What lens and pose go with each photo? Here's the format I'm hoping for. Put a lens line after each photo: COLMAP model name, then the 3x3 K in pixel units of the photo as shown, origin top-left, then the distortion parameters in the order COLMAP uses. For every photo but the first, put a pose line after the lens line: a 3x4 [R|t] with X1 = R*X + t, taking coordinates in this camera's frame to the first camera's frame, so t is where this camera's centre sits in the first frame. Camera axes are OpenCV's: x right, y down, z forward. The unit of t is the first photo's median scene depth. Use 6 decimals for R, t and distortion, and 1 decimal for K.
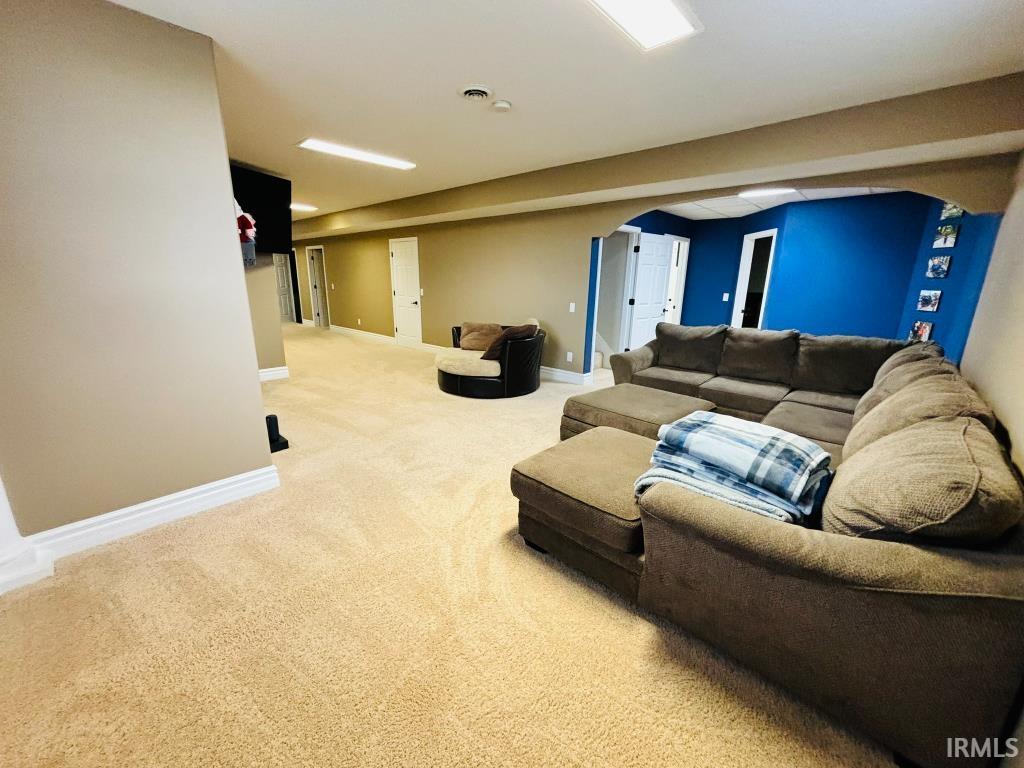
lens RADIAL K [[411.1, 0, 509.2], [0, 411.1, 384.2], [0, 0, 1]] dist [0.008850, -0.007744]
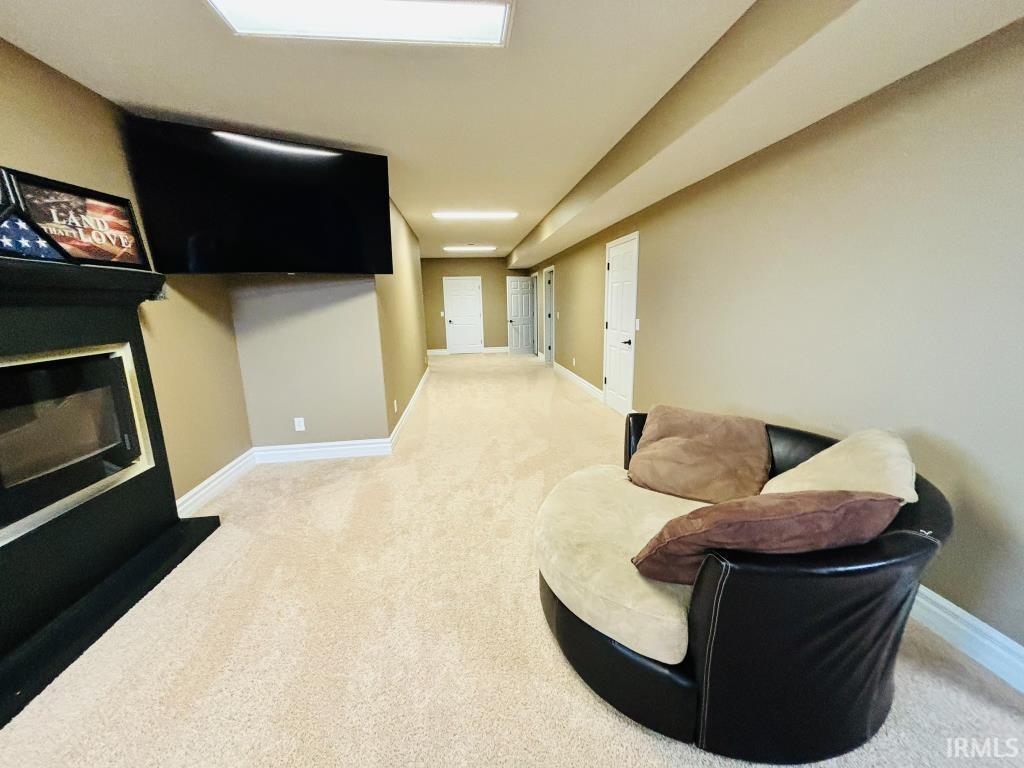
lens RADIAL K [[411.1, 0, 509.2], [0, 411.1, 384.2], [0, 0, 1]] dist [0.008850, -0.007744]
pose [[0.763882, 0.088641, -0.639240, 0.027030], [-0.123454, 0.992301, -0.009927, -0.110885], [0.633438, 0.086500, 0.768943, 0.440906]]
